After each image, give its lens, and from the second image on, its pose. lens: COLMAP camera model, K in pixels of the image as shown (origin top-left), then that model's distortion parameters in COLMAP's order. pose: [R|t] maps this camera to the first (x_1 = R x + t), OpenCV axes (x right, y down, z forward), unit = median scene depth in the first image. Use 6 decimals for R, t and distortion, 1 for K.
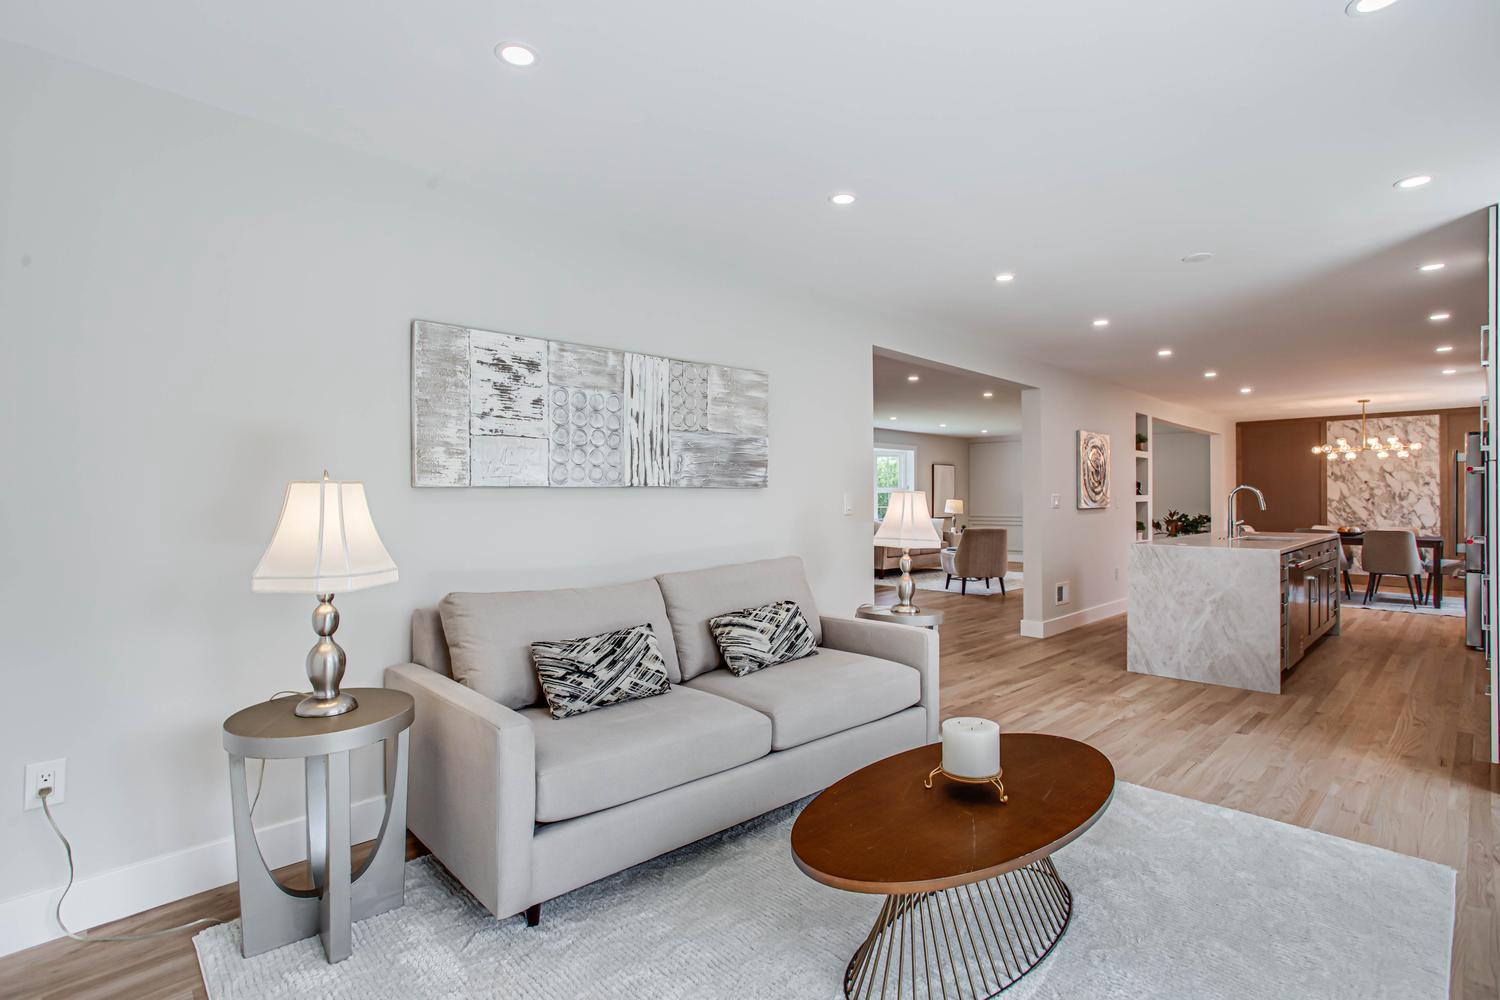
lens RADIAL K [[731.9, 0, 745.2], [0, 731.9, 494.0], [0, 0, 1]] dist [-0.020030, 0.002219]
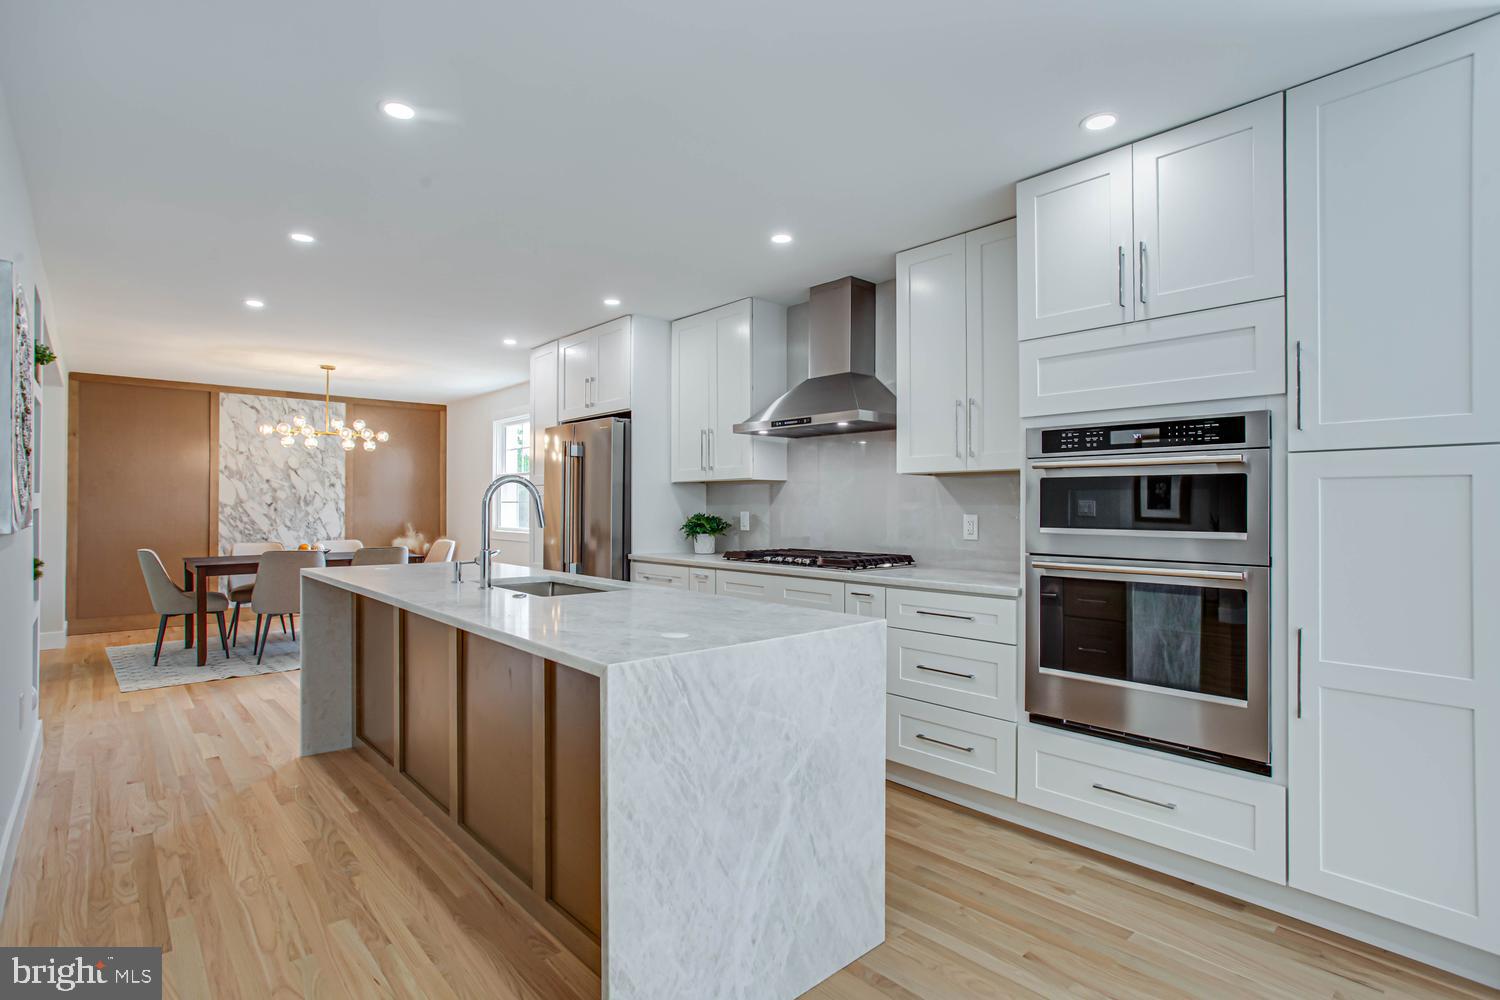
lens RADIAL K [[731.9, 0, 737.0], [0, 731.9, 499.0], [0, 0, 1]] dist [-0.020030, 0.002219]
pose [[0.032577, 0.008526, 0.999433, 0.133380], [-0.010419, 0.999912, -0.008190, 0.003236], [-0.999415, -0.010146, 0.032663, 0.511637]]
